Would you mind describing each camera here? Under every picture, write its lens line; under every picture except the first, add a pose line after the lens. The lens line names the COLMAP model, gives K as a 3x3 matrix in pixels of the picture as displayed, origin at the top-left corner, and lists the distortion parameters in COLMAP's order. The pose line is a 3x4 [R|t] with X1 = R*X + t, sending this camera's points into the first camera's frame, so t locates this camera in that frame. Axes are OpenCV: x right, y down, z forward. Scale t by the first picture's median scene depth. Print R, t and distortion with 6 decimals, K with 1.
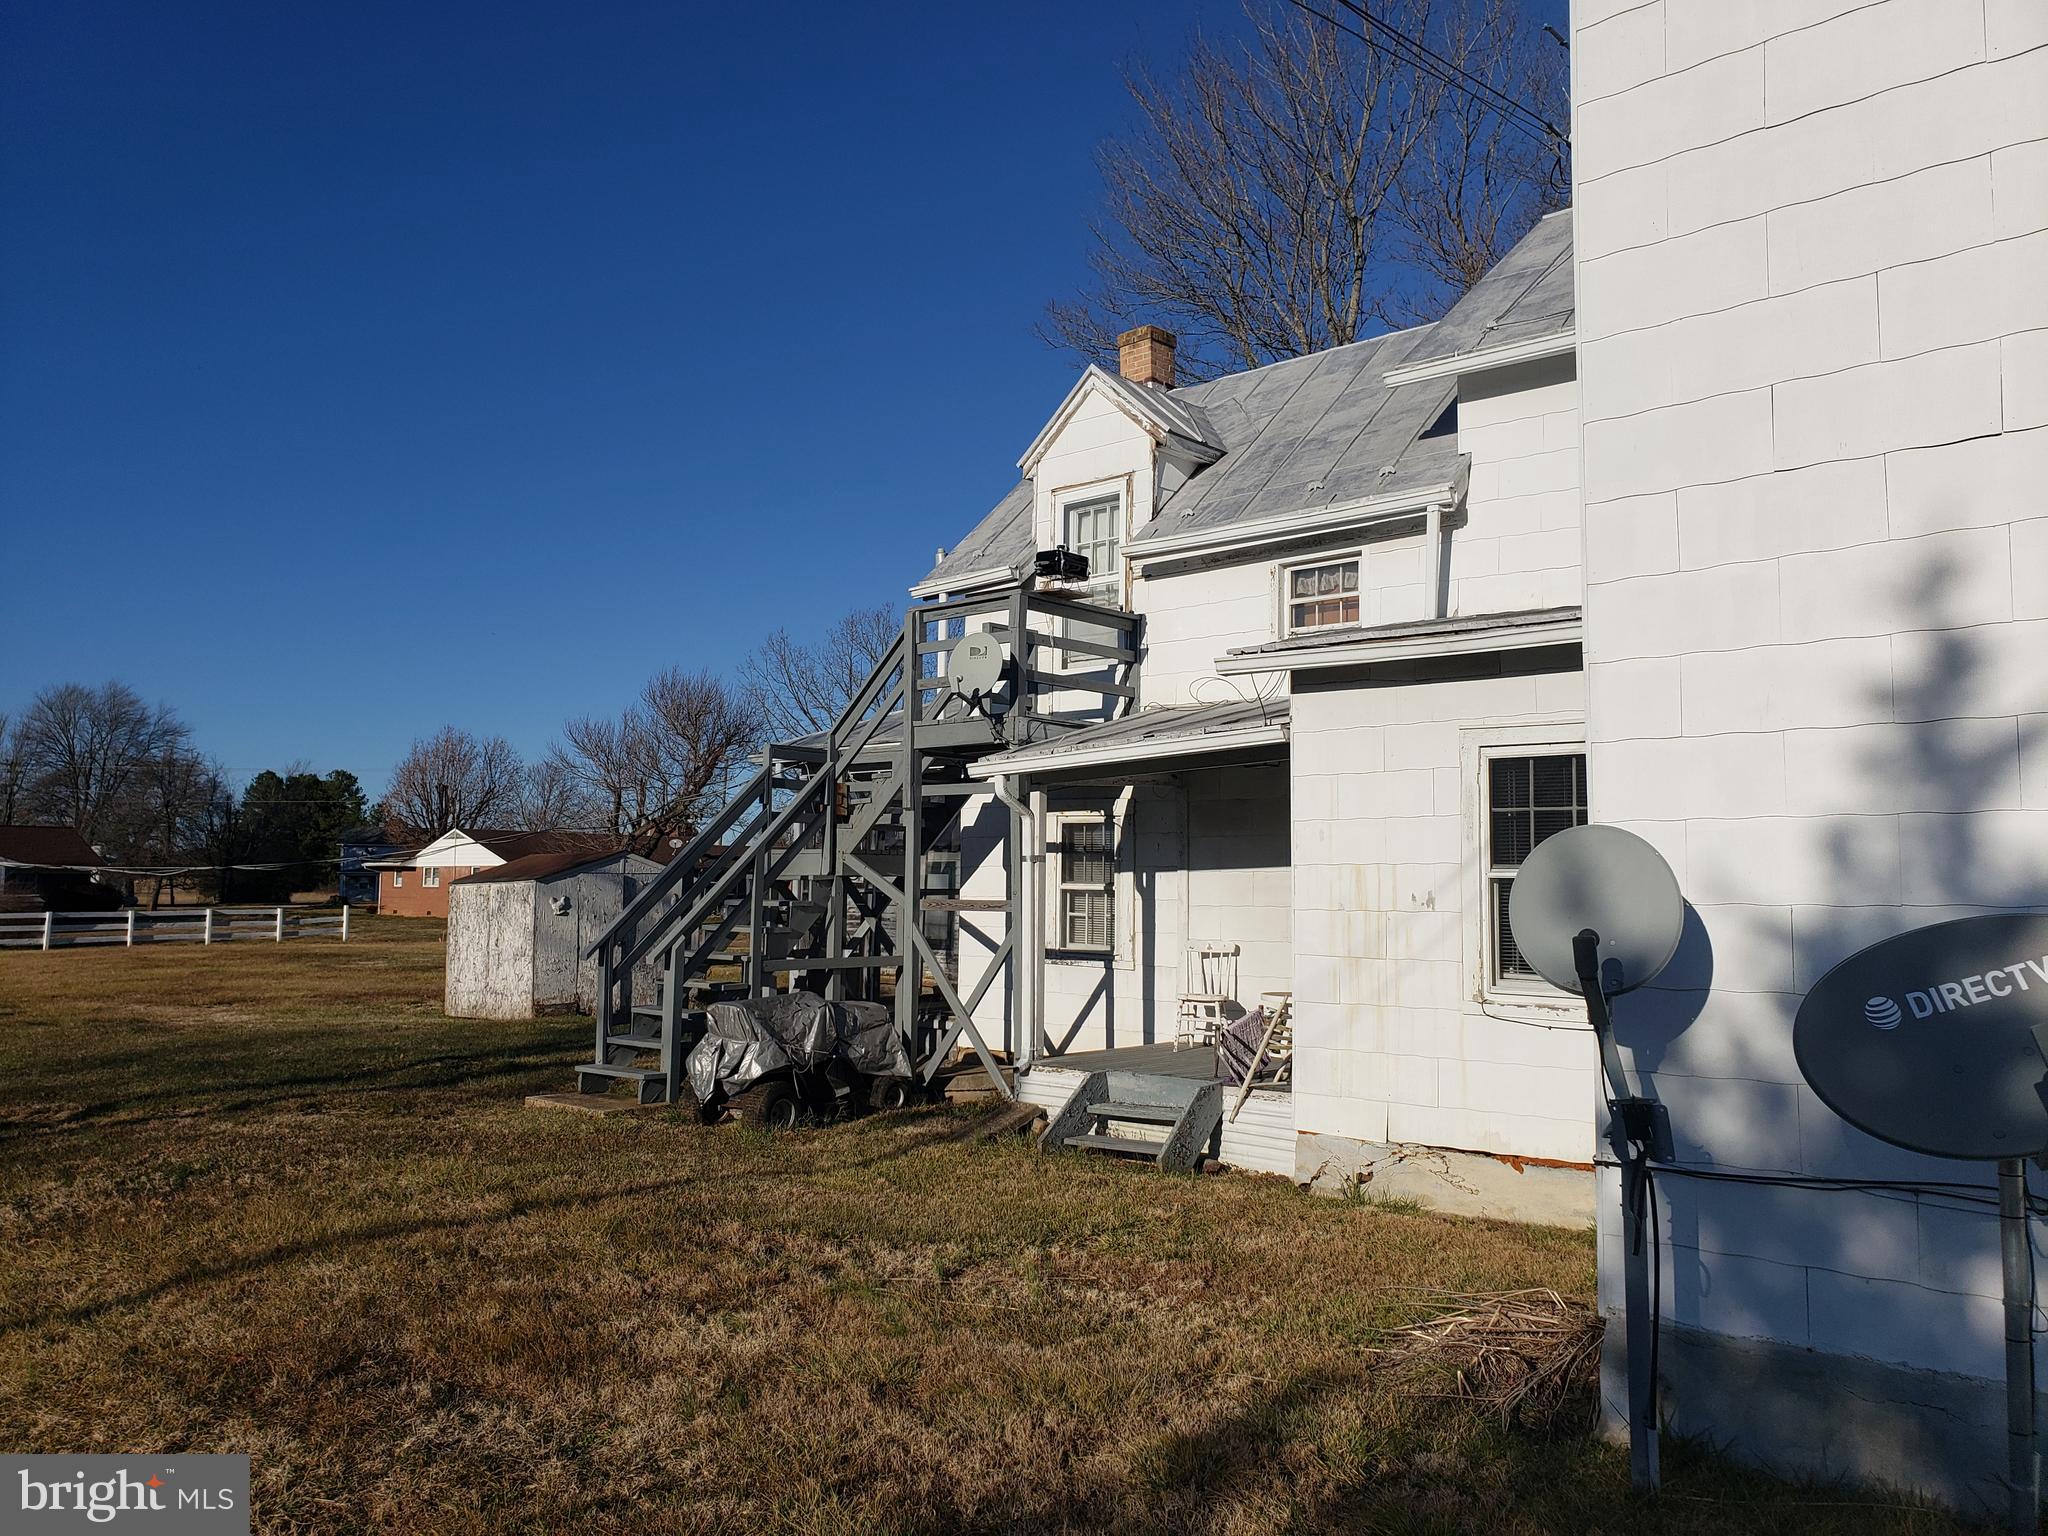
lens RADIAL K [[1558.1, 0, 1024.0], [0, 1558.1, 768.0], [0, 0, 1]] dist [0.047706, -0.006435]
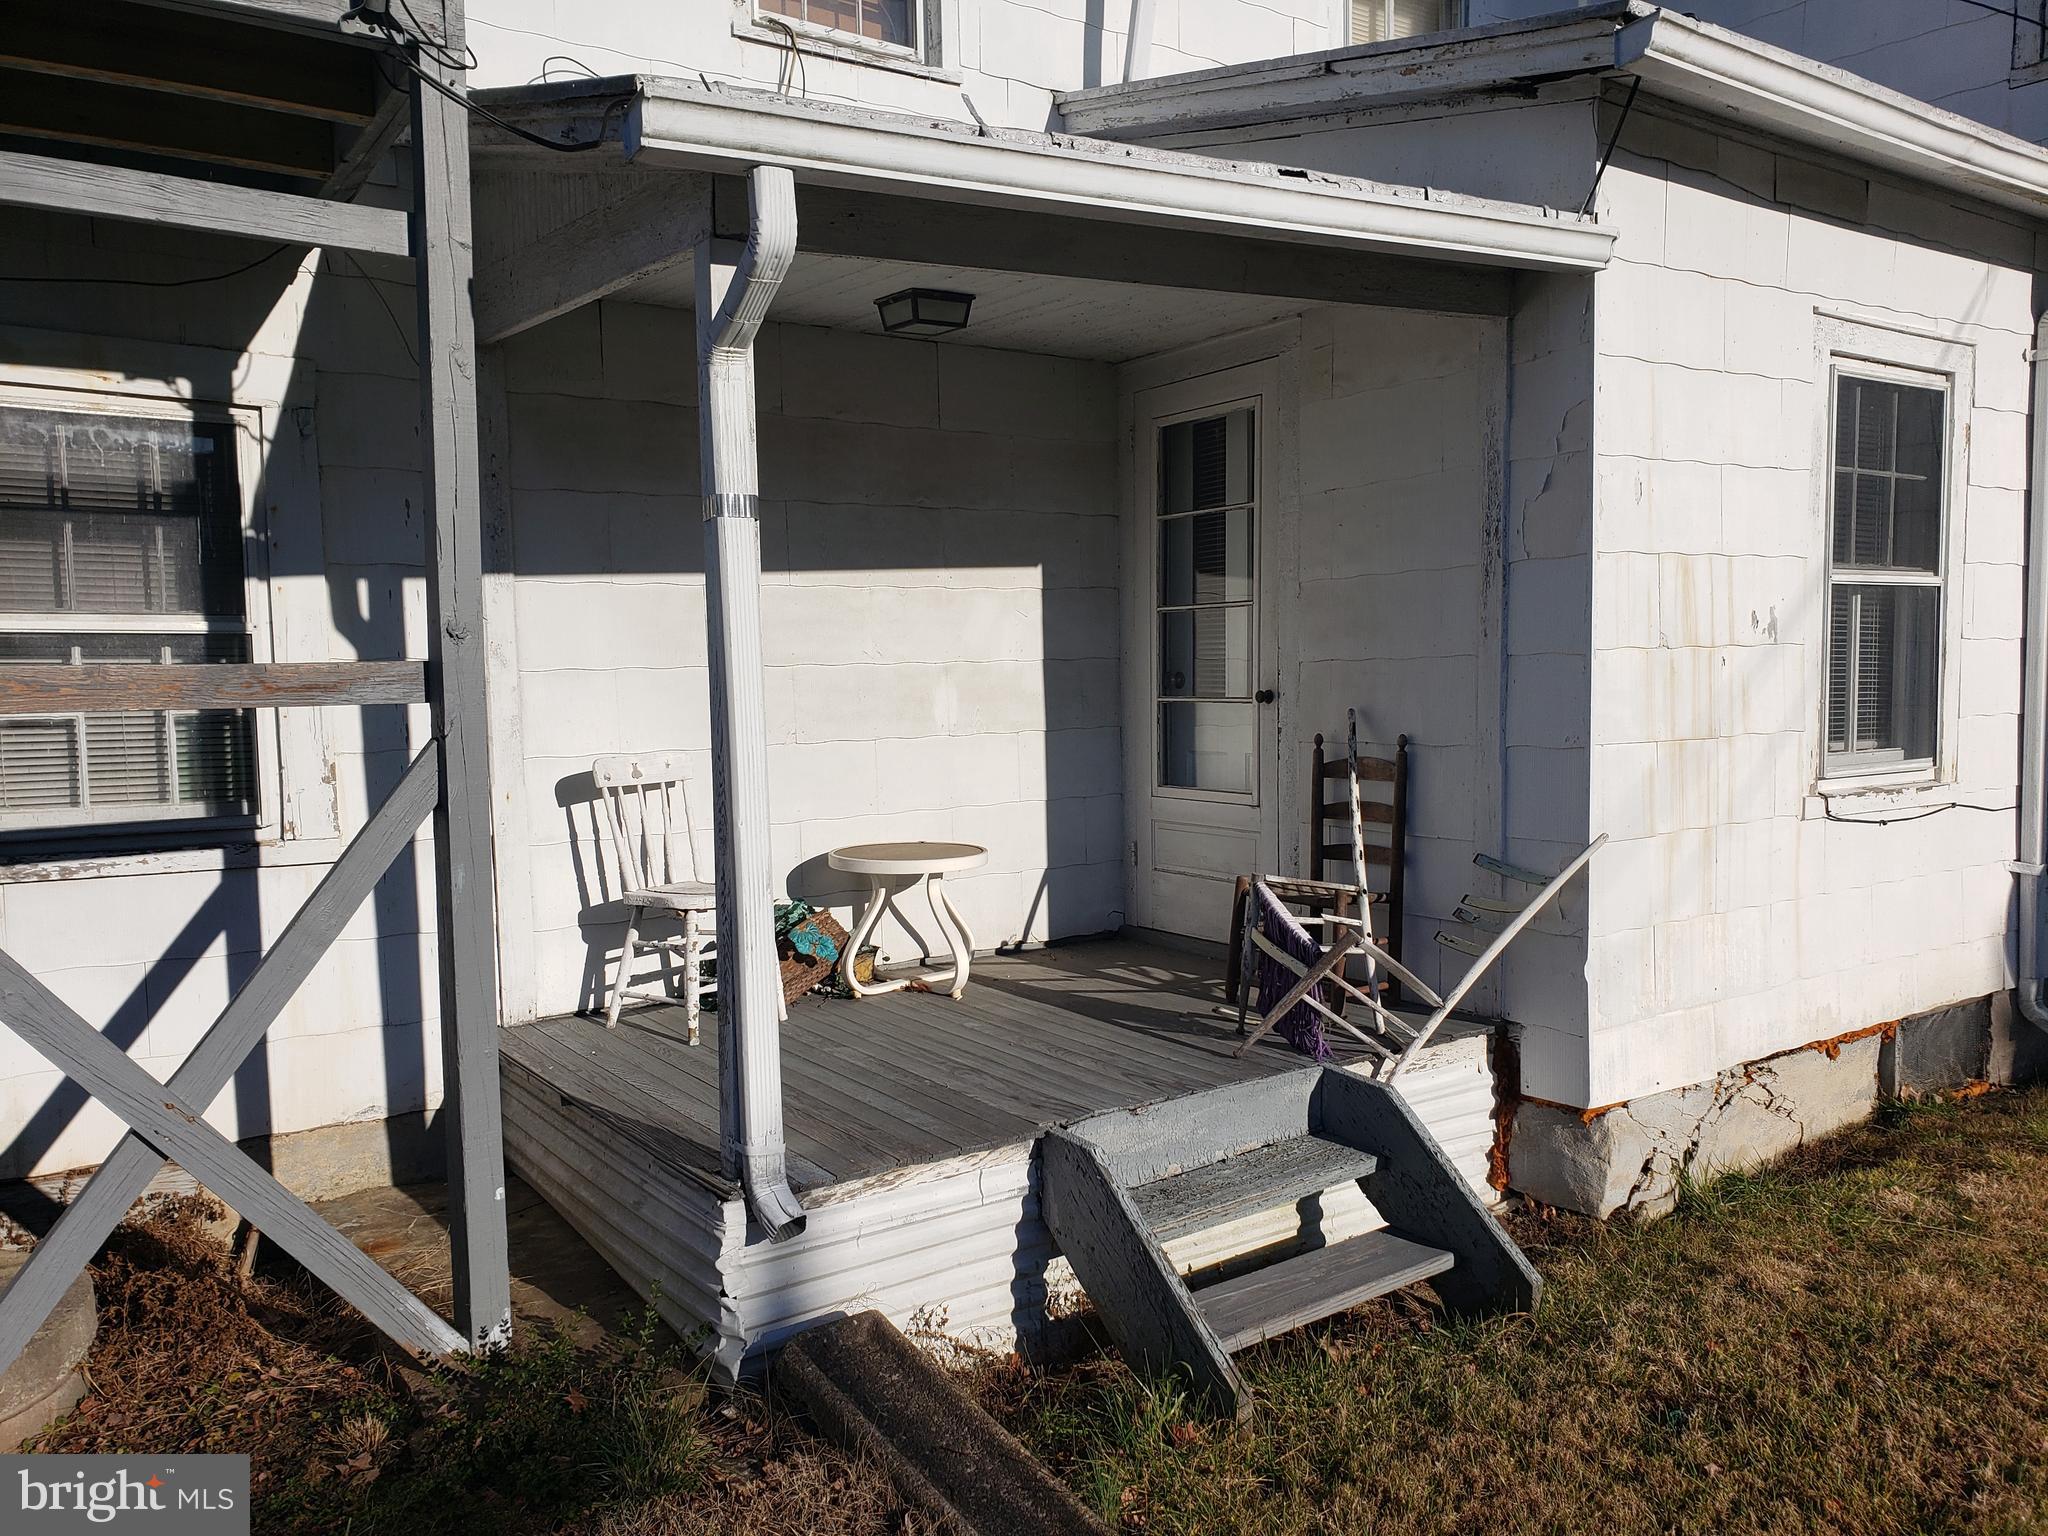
lens RADIAL K [[1558.1, 0, 1024.0], [0, 1558.1, 768.0], [0, 0, 1]] dist [0.047706, -0.006435]
pose [[0.217863, -0.079309, 0.972752, -0.322879], [-0.058615, 0.993830, 0.094156, 0.092798], [-0.974218, -0.077531, 0.211870, 1.073289]]
